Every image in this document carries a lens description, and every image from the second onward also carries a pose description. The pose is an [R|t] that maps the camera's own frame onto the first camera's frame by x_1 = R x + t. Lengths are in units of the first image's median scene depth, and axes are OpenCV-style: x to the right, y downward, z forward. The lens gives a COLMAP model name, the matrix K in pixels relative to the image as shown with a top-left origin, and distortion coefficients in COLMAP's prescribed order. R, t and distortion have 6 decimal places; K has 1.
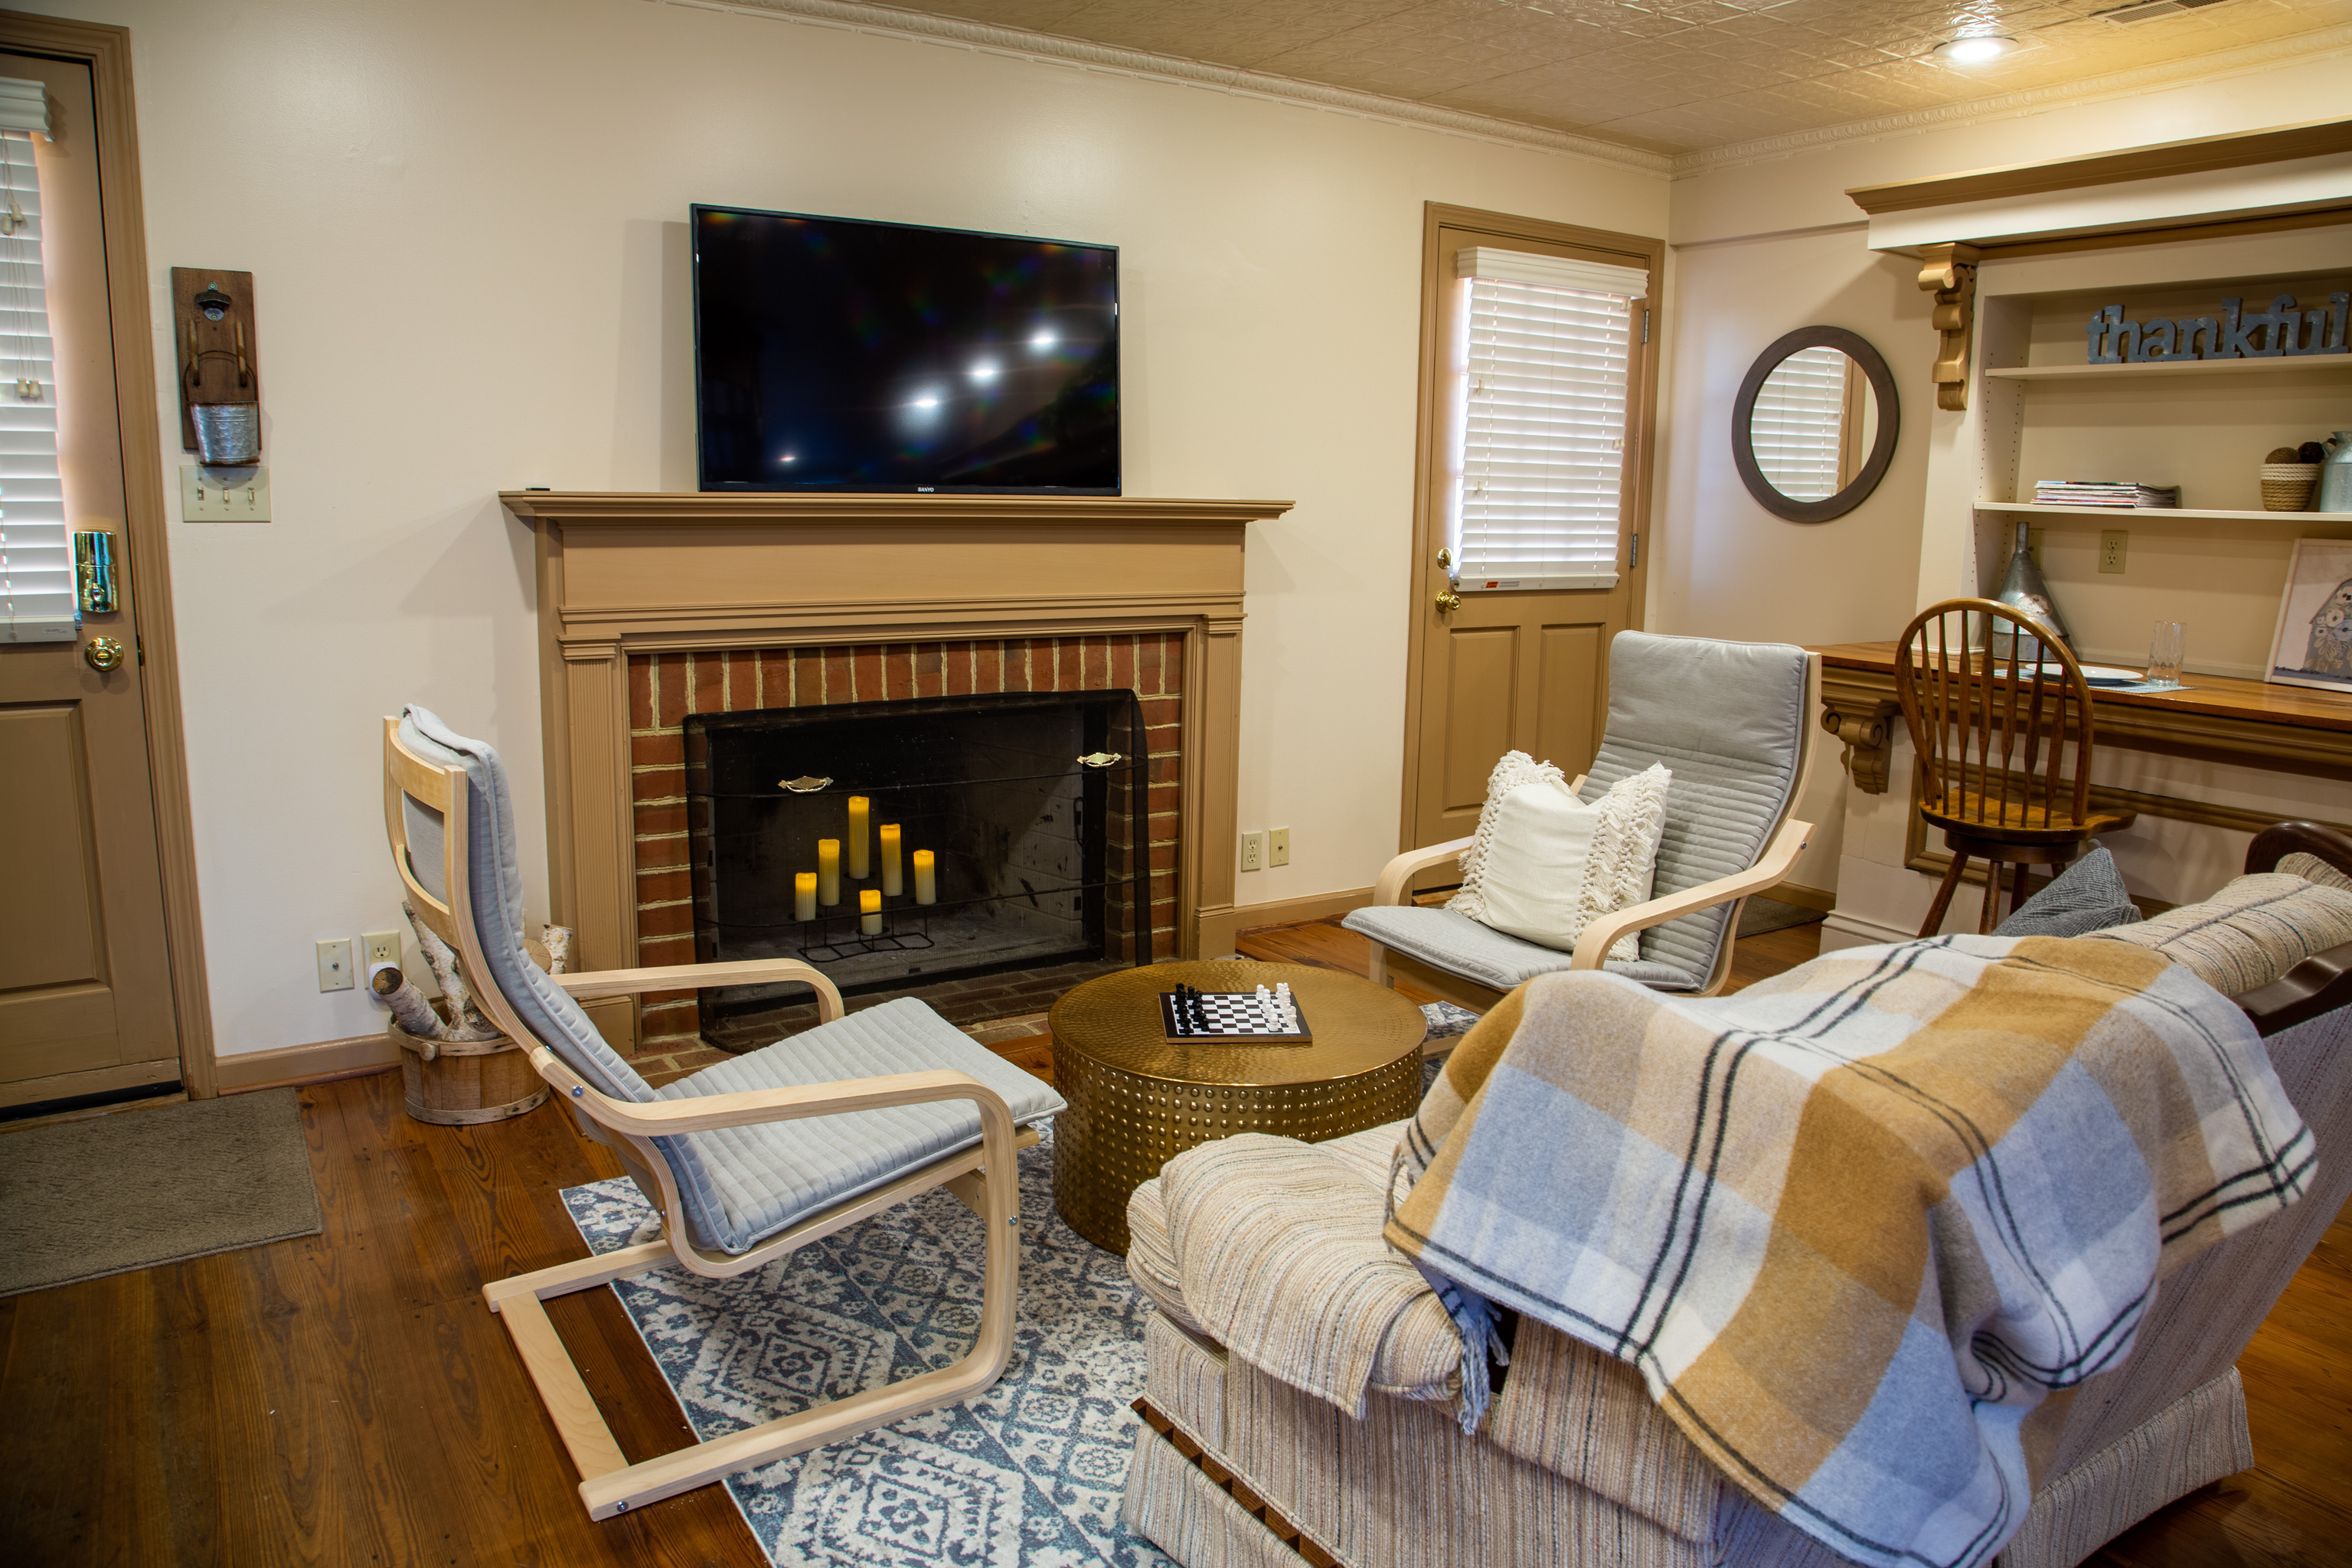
lens RADIAL K [[1597.7, 0, 1128.7], [0, 1597.7, 789.3], [0, 0, 1]] dist [-0.154063, 0.078320]
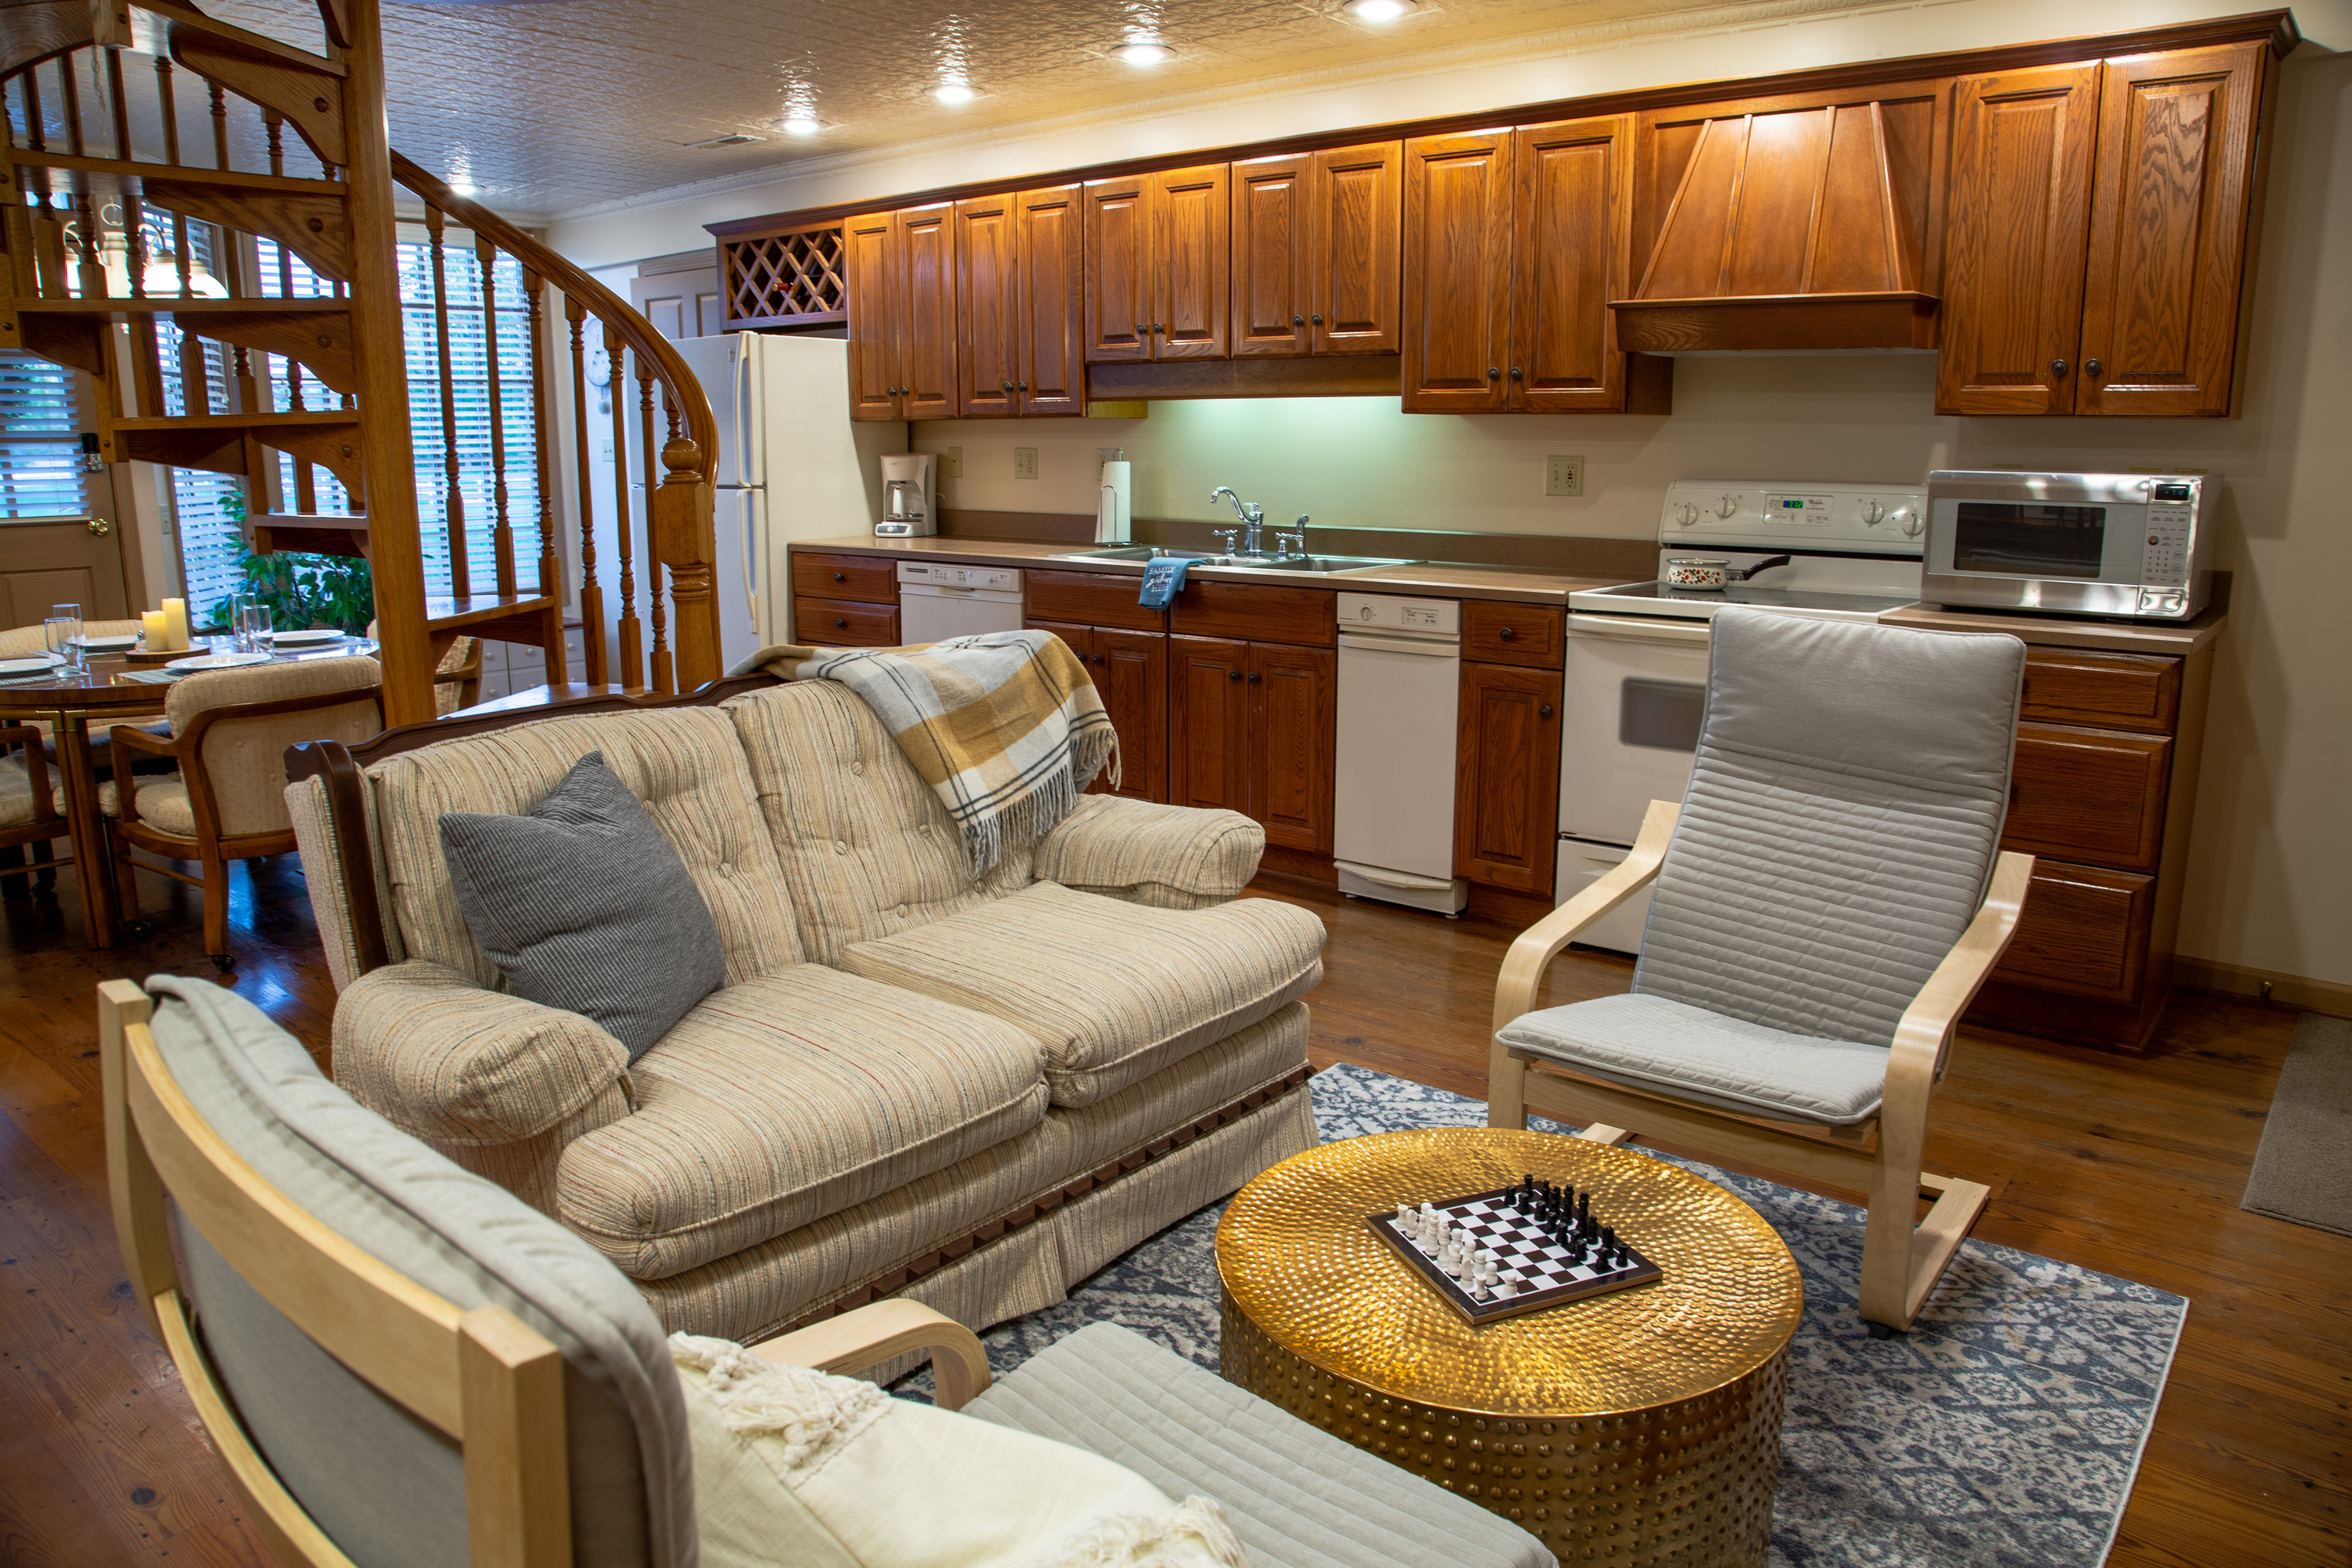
lens RADIAL K [[1597.7, 0, 1128.7], [0, 1597.7, 789.3], [0, 0, 1]] dist [-0.154063, 0.078320]
pose [[-0.958638, 0.051417, -0.279945, 0.334752], [-0.058499, 0.926959, 0.370573, -0.221127], [0.278551, 0.371622, -0.885611, 1.283975]]
